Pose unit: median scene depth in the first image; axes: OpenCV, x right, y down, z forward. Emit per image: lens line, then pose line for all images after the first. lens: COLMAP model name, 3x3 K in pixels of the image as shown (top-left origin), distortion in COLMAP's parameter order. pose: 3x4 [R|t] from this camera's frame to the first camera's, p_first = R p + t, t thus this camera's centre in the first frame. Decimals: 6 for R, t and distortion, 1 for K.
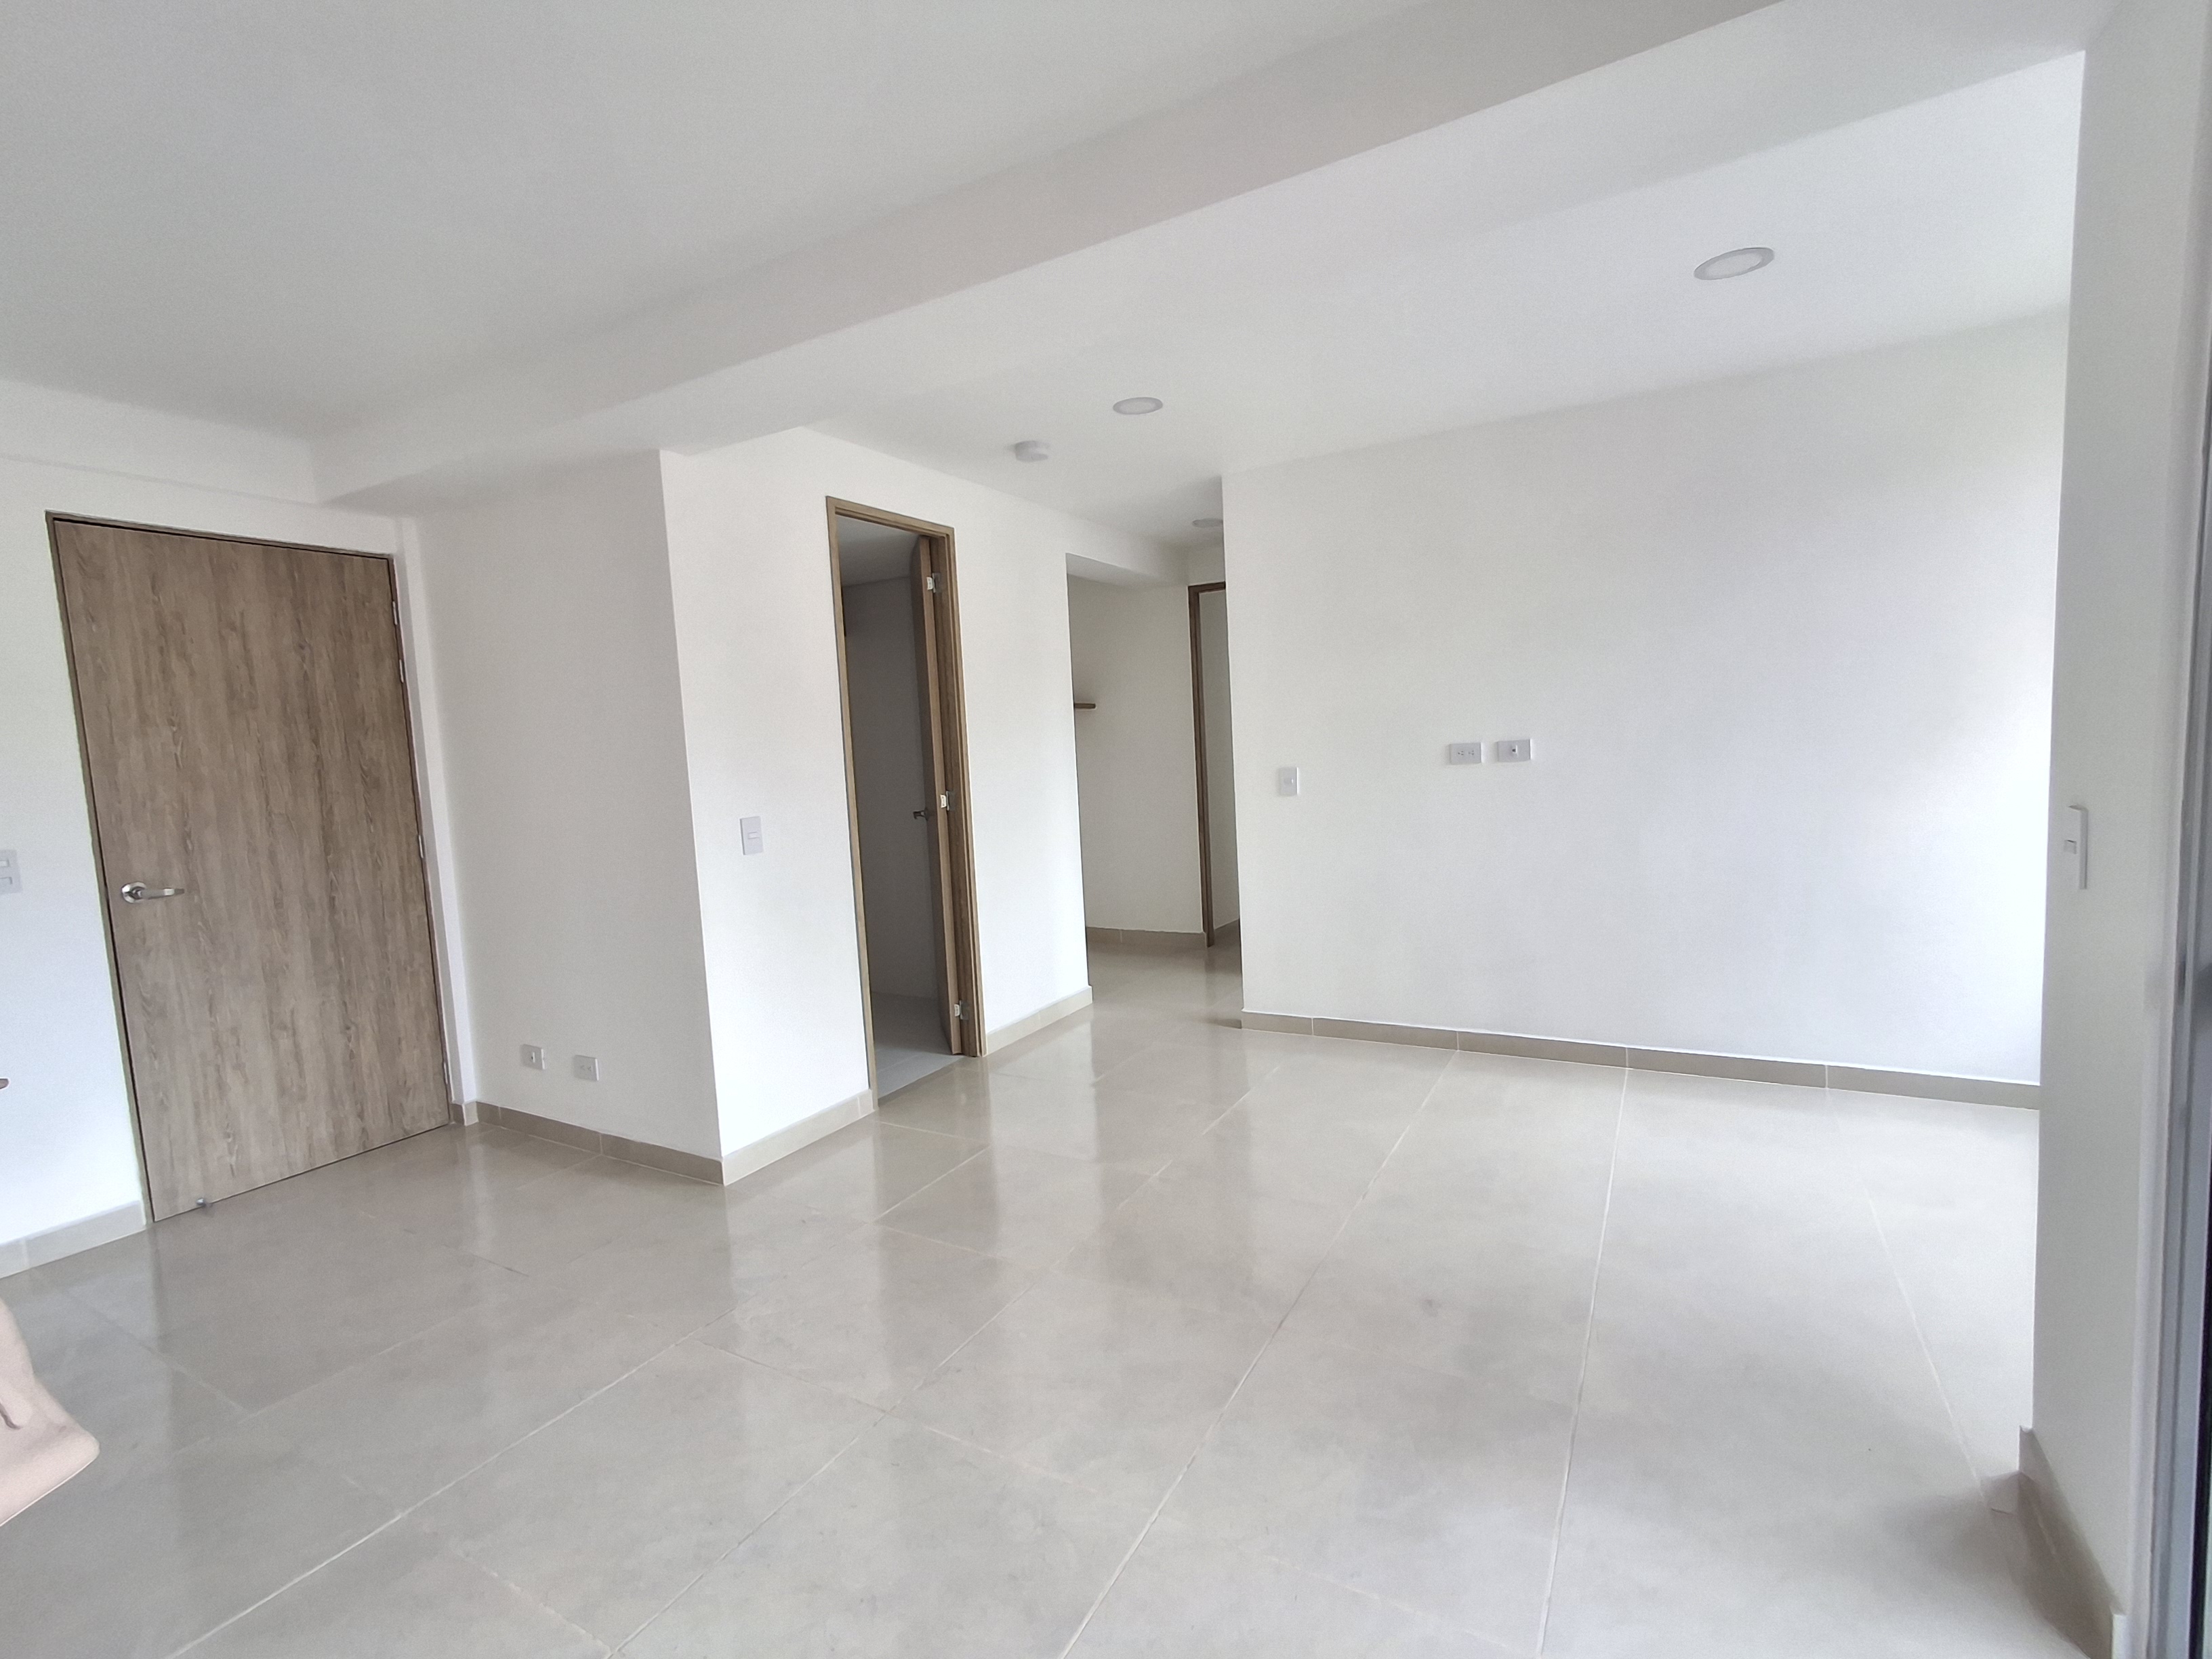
lens RADIAL K [[1002.4, 0, 1094.4], [0, 1002.4, 834.7], [0, 0, 1]] dist [-0.002731, 0.005140]
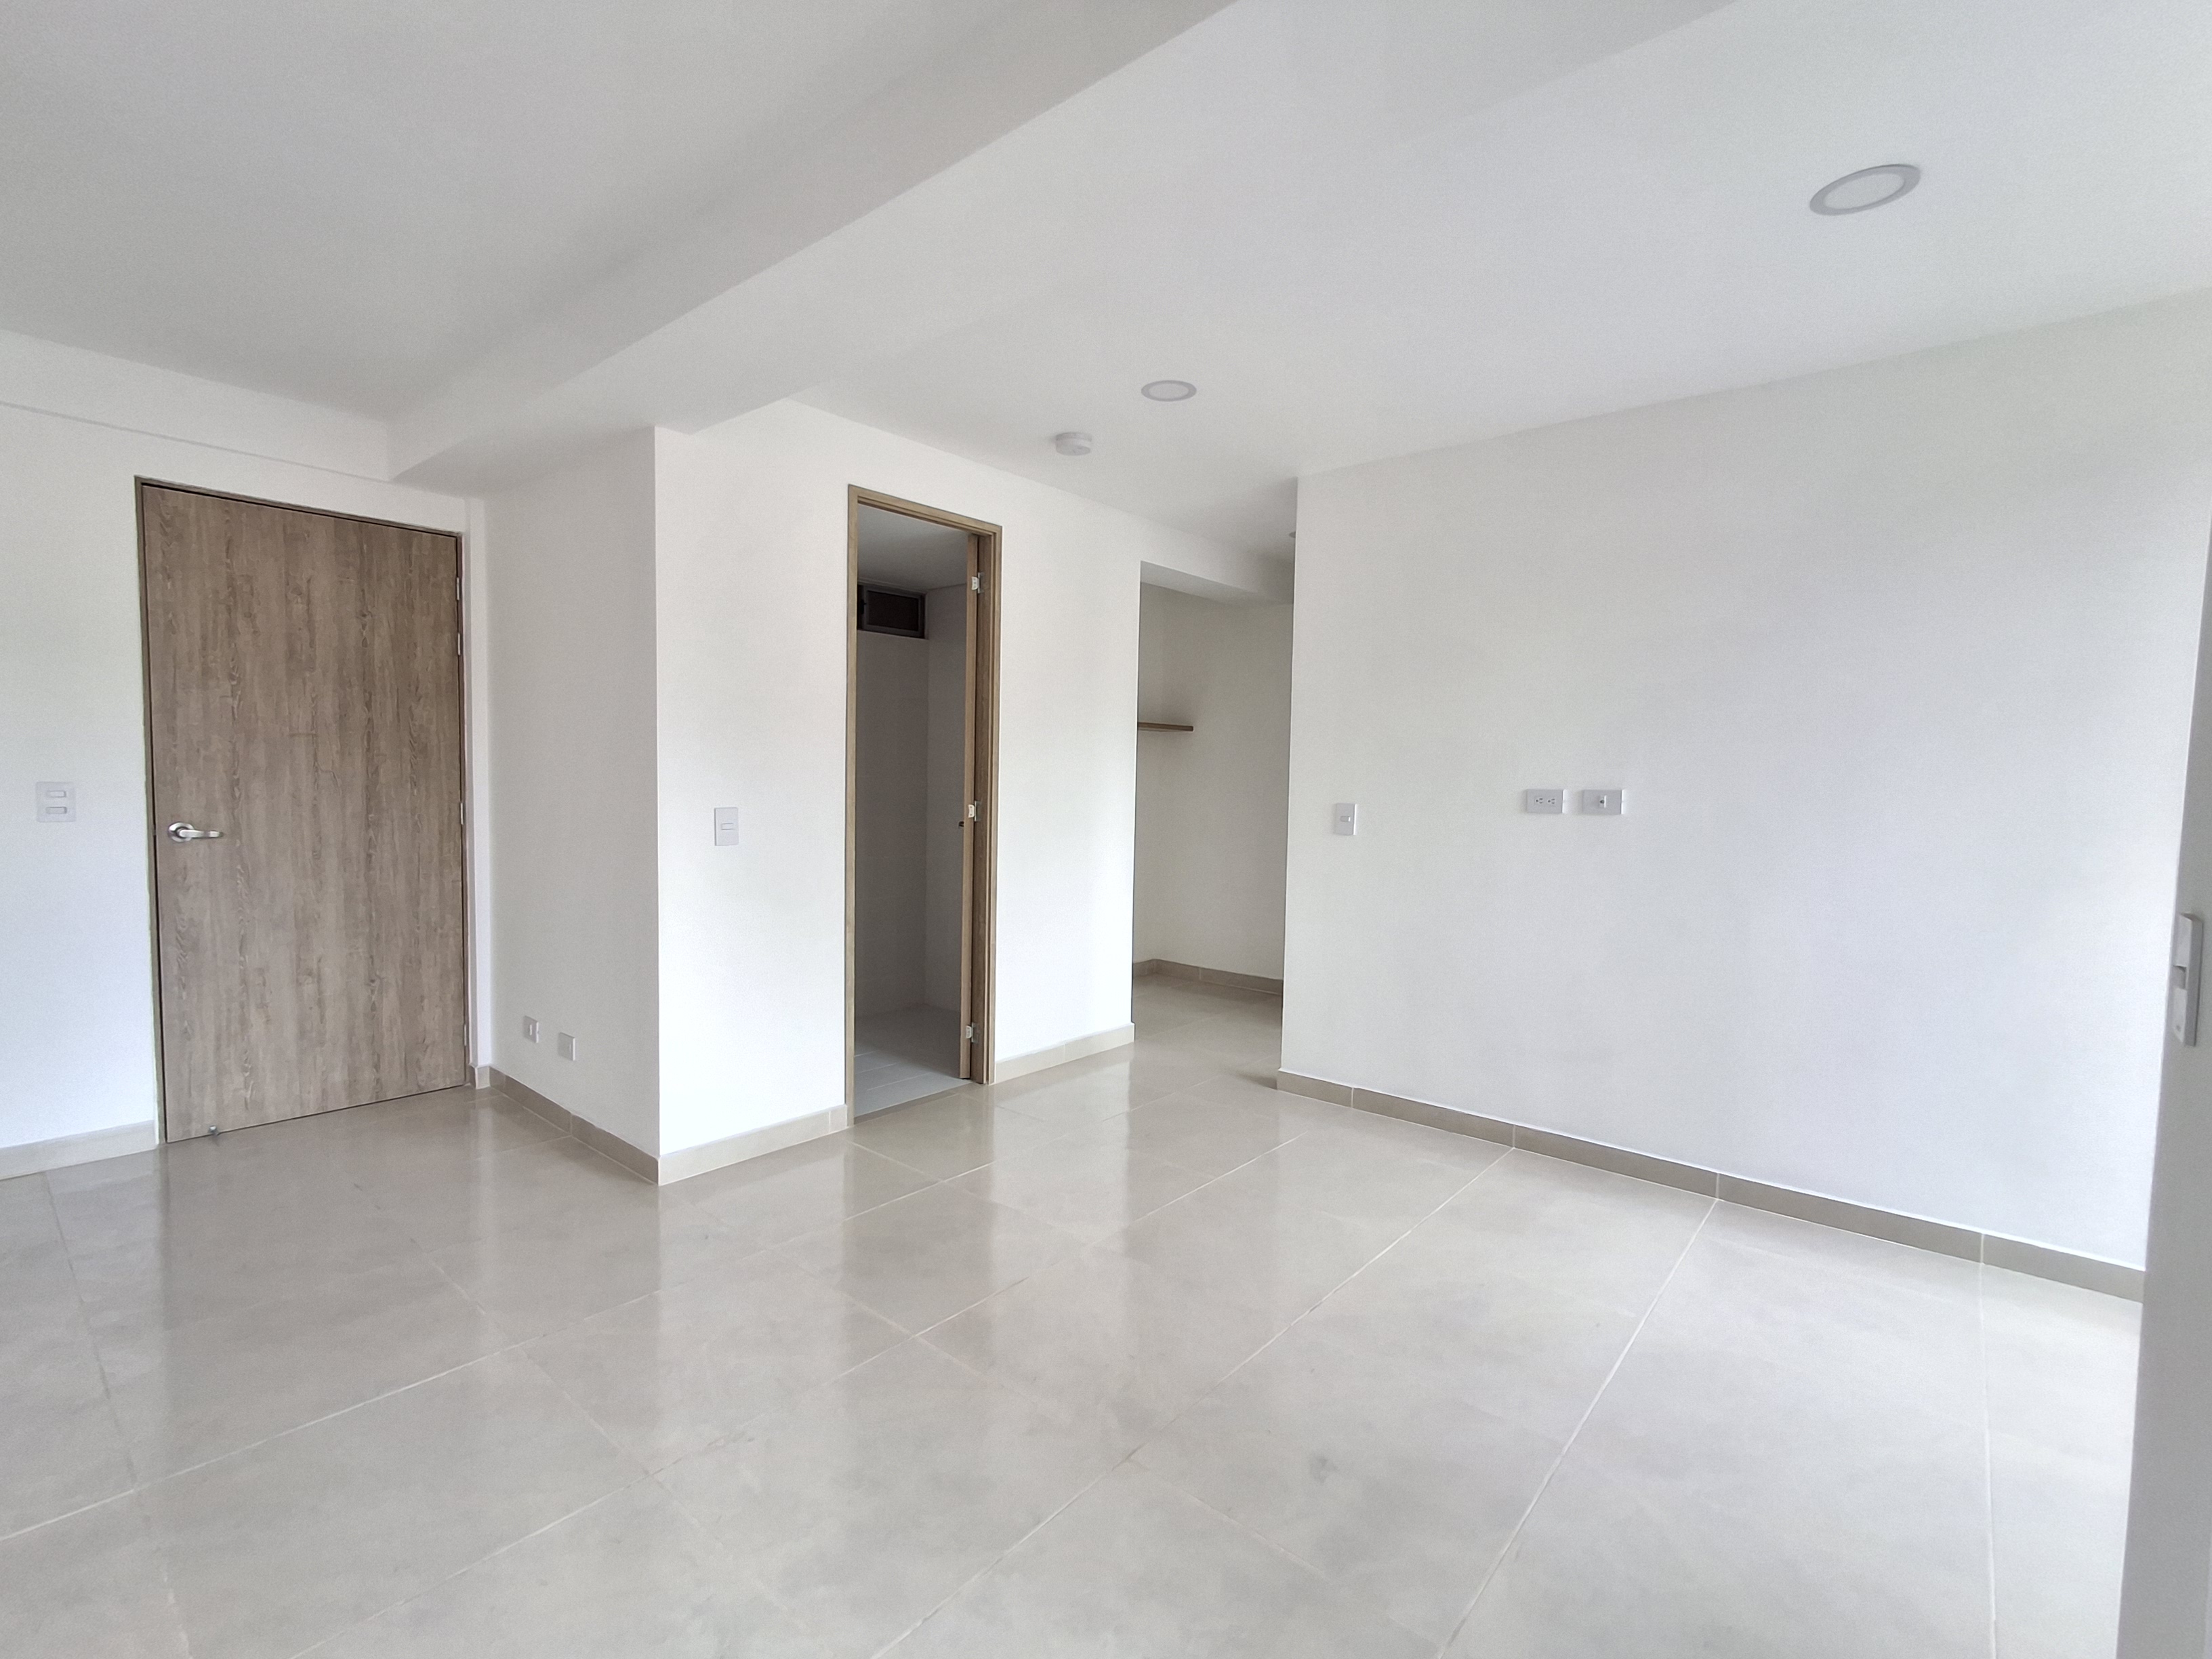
lens RADIAL K [[1002.4, 0, 1102.8], [0, 1002.4, 839.3], [0, 0, 1]] dist [-0.002731, 0.005140]
pose [[0.980498, 0.082559, -0.178347, 0.169860], [-0.086878, 0.996082, -0.016531, -0.002295], [0.176283, 0.031703, 0.983829, 0.102671]]
